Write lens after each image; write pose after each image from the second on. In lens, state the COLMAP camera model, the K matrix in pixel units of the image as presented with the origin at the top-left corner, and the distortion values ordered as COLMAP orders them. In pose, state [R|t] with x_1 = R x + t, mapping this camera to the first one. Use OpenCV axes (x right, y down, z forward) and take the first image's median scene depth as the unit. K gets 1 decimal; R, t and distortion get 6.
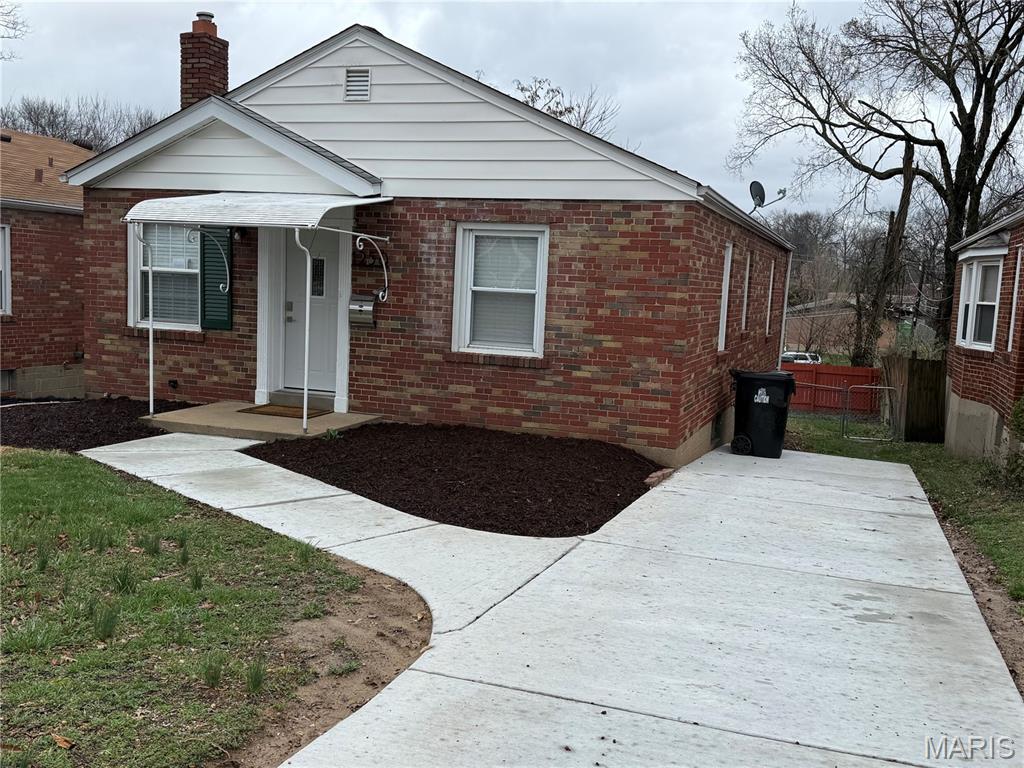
lens RADIAL K [[969.1, 0, 516.5], [0, 969.1, 390.9], [0, 0, 1]] dist [0.174831, -0.344063]
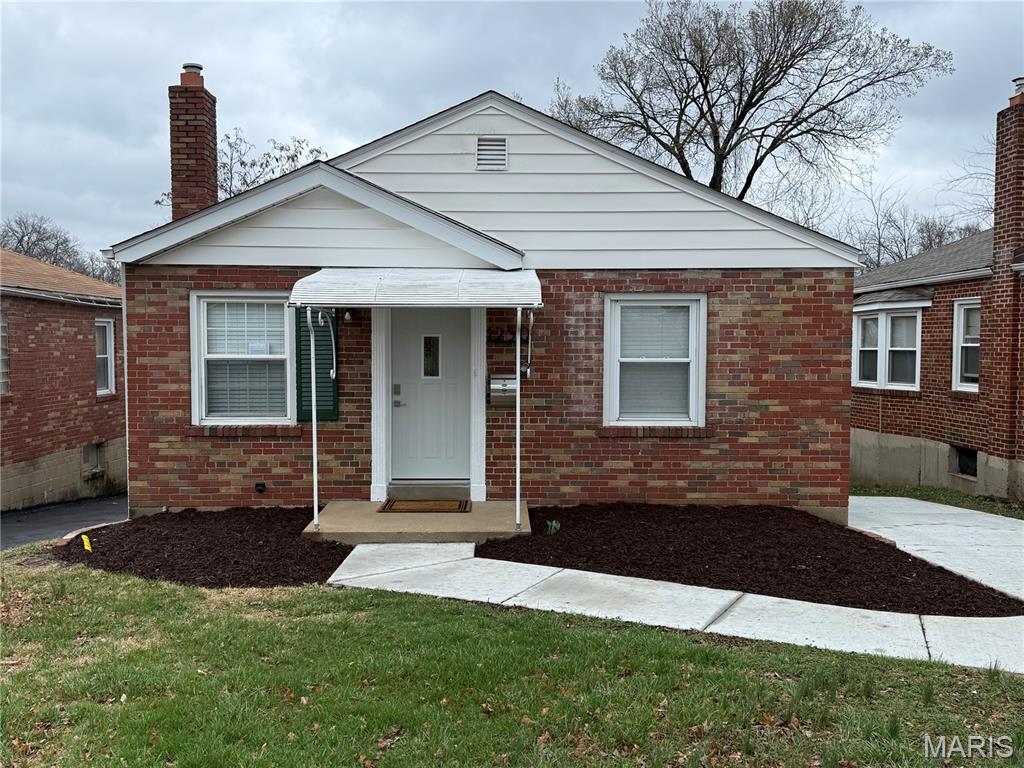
lens RADIAL K [[949.9, 0, 512.0], [0, 949.9, 384.0], [0, 0, 1]] dist [0.175708, -0.321756]
pose [[0.939217, -0.059199, 0.338181, -0.473453], [0.078830, 0.995890, -0.044601, -0.048025], [-0.334150, 0.068549, 0.940024, 0.144080]]
